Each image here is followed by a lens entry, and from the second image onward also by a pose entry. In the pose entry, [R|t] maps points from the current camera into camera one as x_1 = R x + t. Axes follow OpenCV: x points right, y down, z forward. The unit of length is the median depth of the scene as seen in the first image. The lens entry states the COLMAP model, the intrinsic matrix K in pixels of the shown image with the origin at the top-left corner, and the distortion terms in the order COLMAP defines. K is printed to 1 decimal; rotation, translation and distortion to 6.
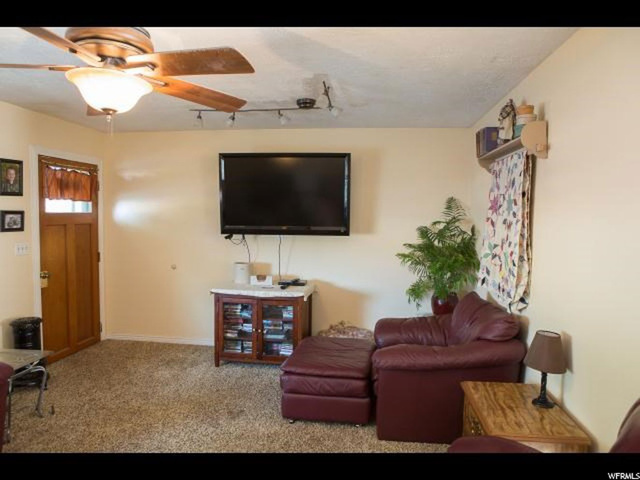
lens RADIAL K [[439.2, 0, 311.0], [0, 439.2, 242.8], [0, 0, 1]] dist [-0.090210, 0.073670]
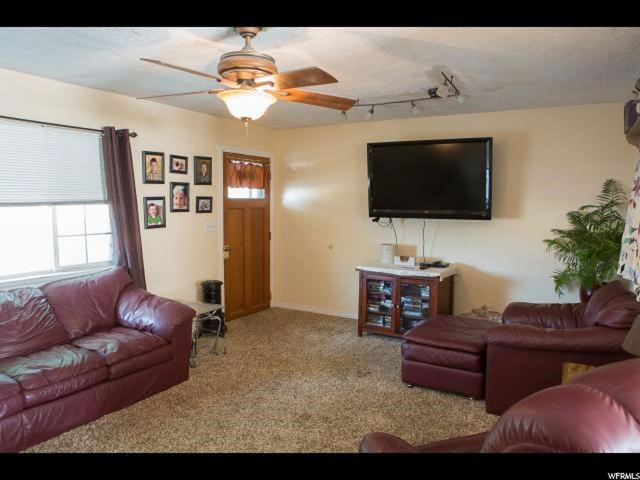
lens RADIAL K [[439.2, 0, 311.0], [0, 439.2, 242.8], [0, 0, 1]] dist [-0.090210, 0.073670]
pose [[0.919963, 0.031701, -0.390721, 0.101280], [-0.021141, 0.999286, 0.031300, 0.014053], [0.391435, -0.020535, 0.919977, -0.073402]]
